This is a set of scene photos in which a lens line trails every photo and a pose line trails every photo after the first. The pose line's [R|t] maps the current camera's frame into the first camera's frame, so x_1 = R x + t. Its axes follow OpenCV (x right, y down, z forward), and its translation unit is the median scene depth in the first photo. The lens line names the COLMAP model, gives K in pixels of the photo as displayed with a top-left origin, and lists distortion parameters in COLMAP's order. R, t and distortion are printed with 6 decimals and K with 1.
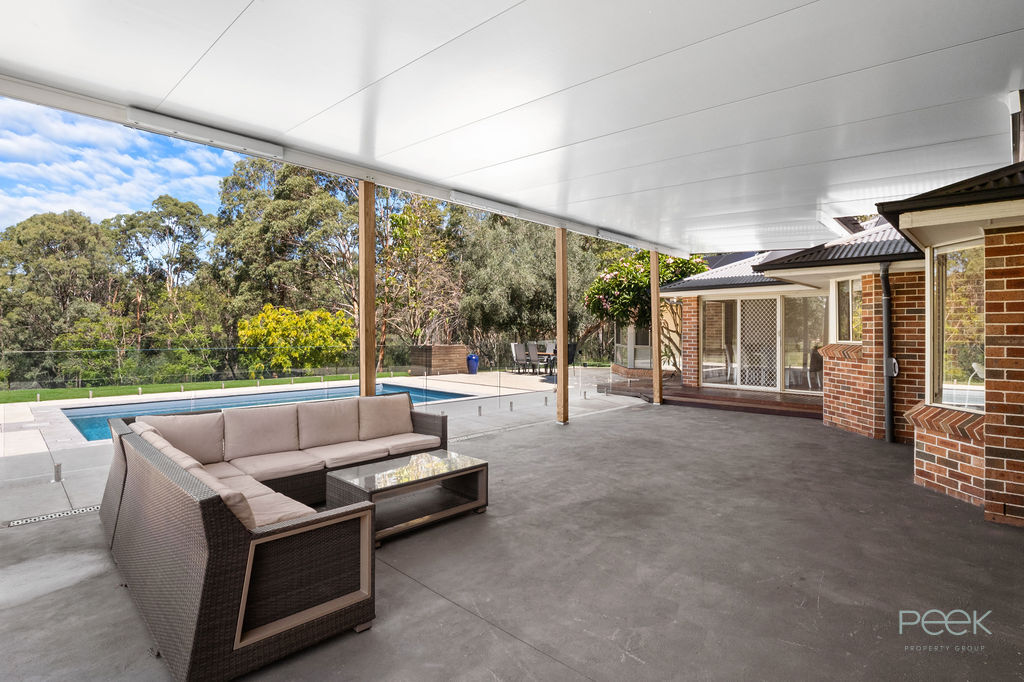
lens RADIAL K [[495.1, 0, 513.4], [0, 495.1, 338.7], [0, 0, 1]] dist [-0.018583, -0.001561]
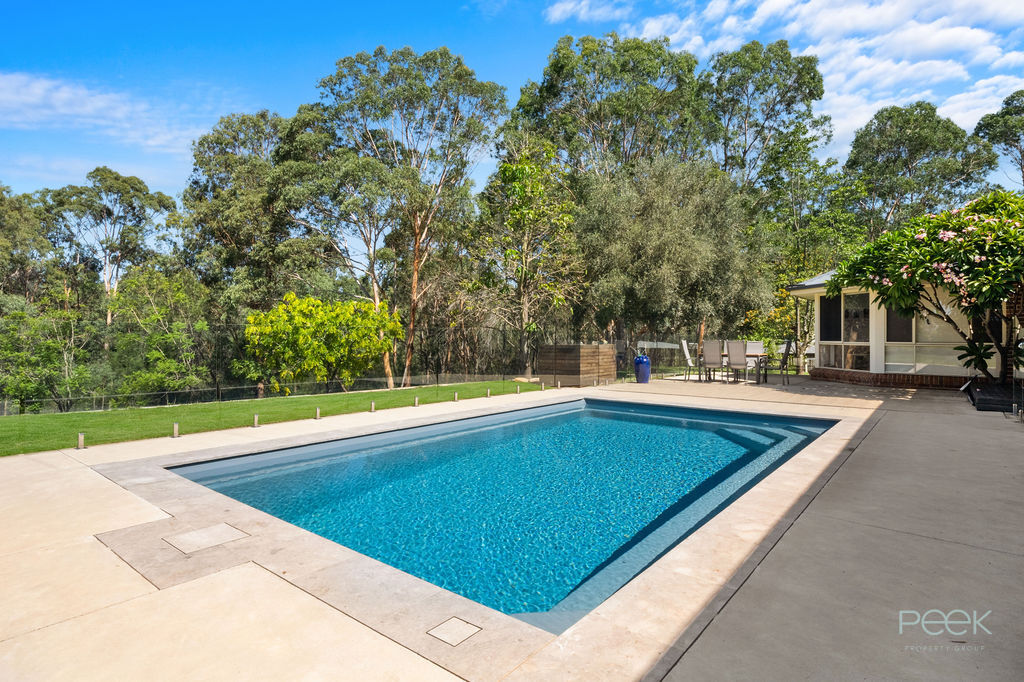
lens RADIAL K [[525.5, 0, 510.5], [0, 525.5, 342.0], [0, 0, 1]] dist [-0.013299, 0.000613]
pose [[0.996630, -0.001088, 0.082022, -0.107504], [0.001545, 0.999984, -0.005507, 0.005180], [-0.082014, 0.005615, 0.996615, 0.081266]]
